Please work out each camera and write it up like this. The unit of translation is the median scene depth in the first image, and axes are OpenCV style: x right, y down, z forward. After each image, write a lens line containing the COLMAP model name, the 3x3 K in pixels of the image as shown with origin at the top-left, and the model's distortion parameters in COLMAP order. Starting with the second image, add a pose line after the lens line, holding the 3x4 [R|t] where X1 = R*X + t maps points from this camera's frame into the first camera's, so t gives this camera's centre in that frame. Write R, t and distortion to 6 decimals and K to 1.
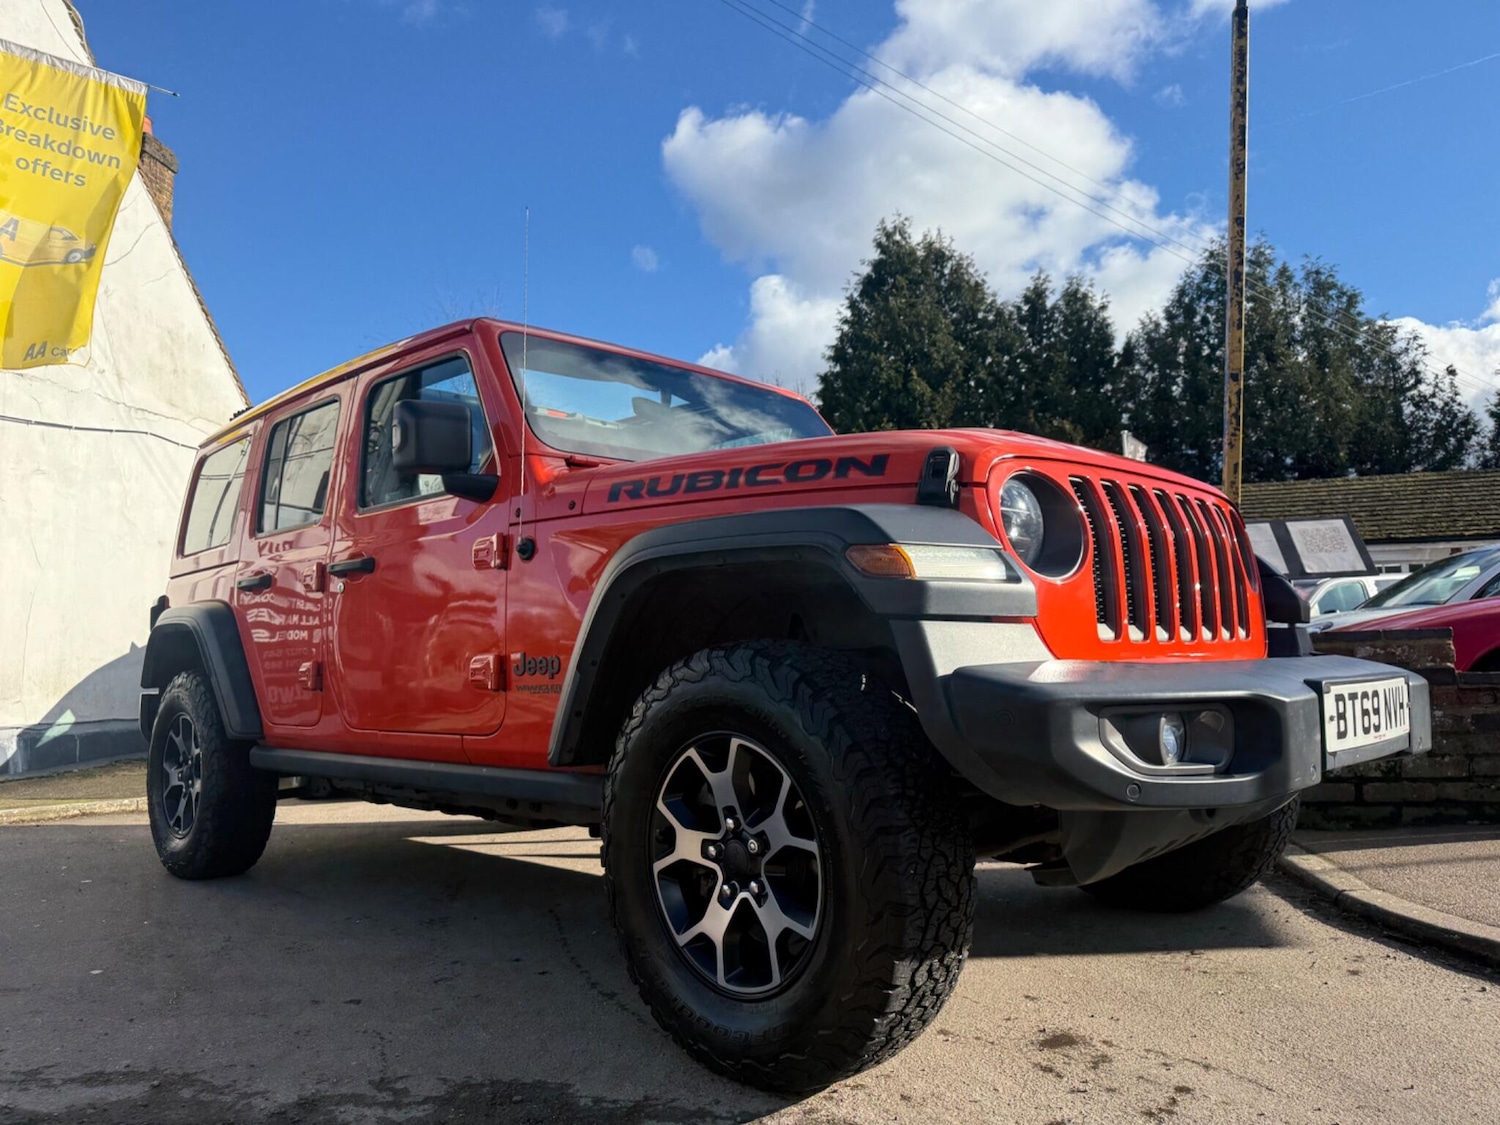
lens RADIAL K [[1056.9, 0, 743.4], [0, 1056.9, 565.4], [0, 0, 1]] dist [0.031294, -0.034244]
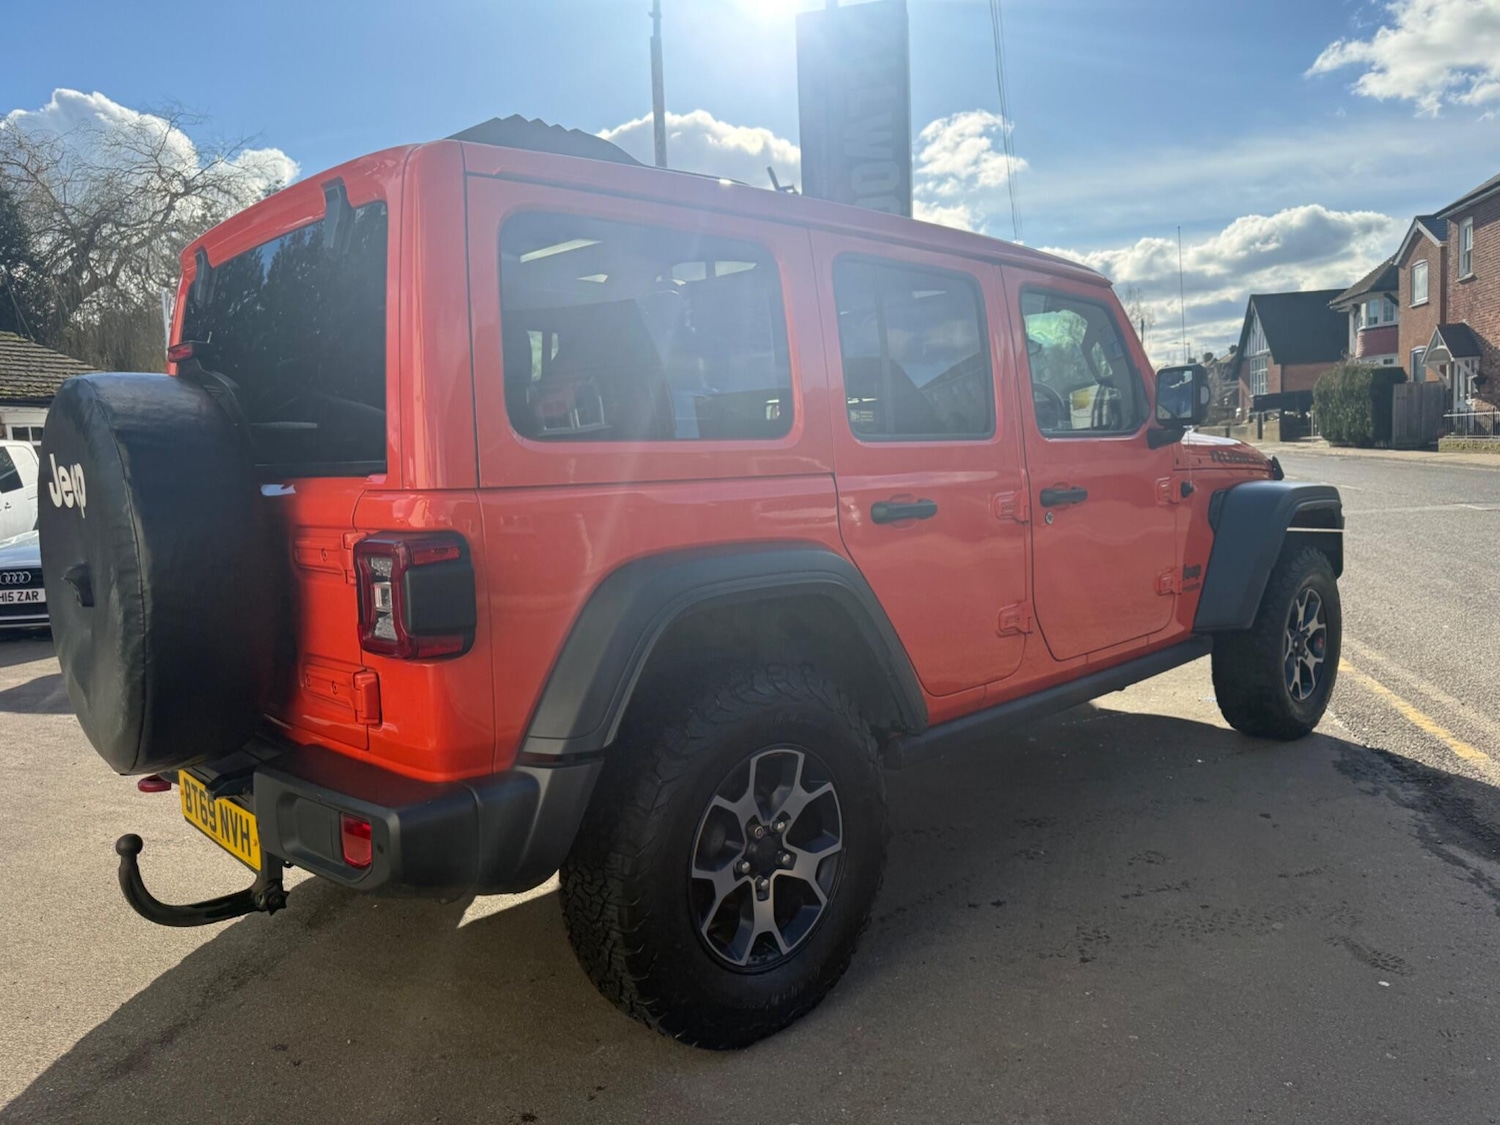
lens RADIAL K [[1056.9, 0, 763.7], [0, 1056.9, 571.7], [0, 0, 1]] dist [0.031294, -0.034244]
pose [[0.015767, -0.083438, 0.996388, -1.127364], [-0.060375, 0.994614, 0.084245, 0.006714], [-0.998051, -0.061485, 0.010644, 1.072192]]
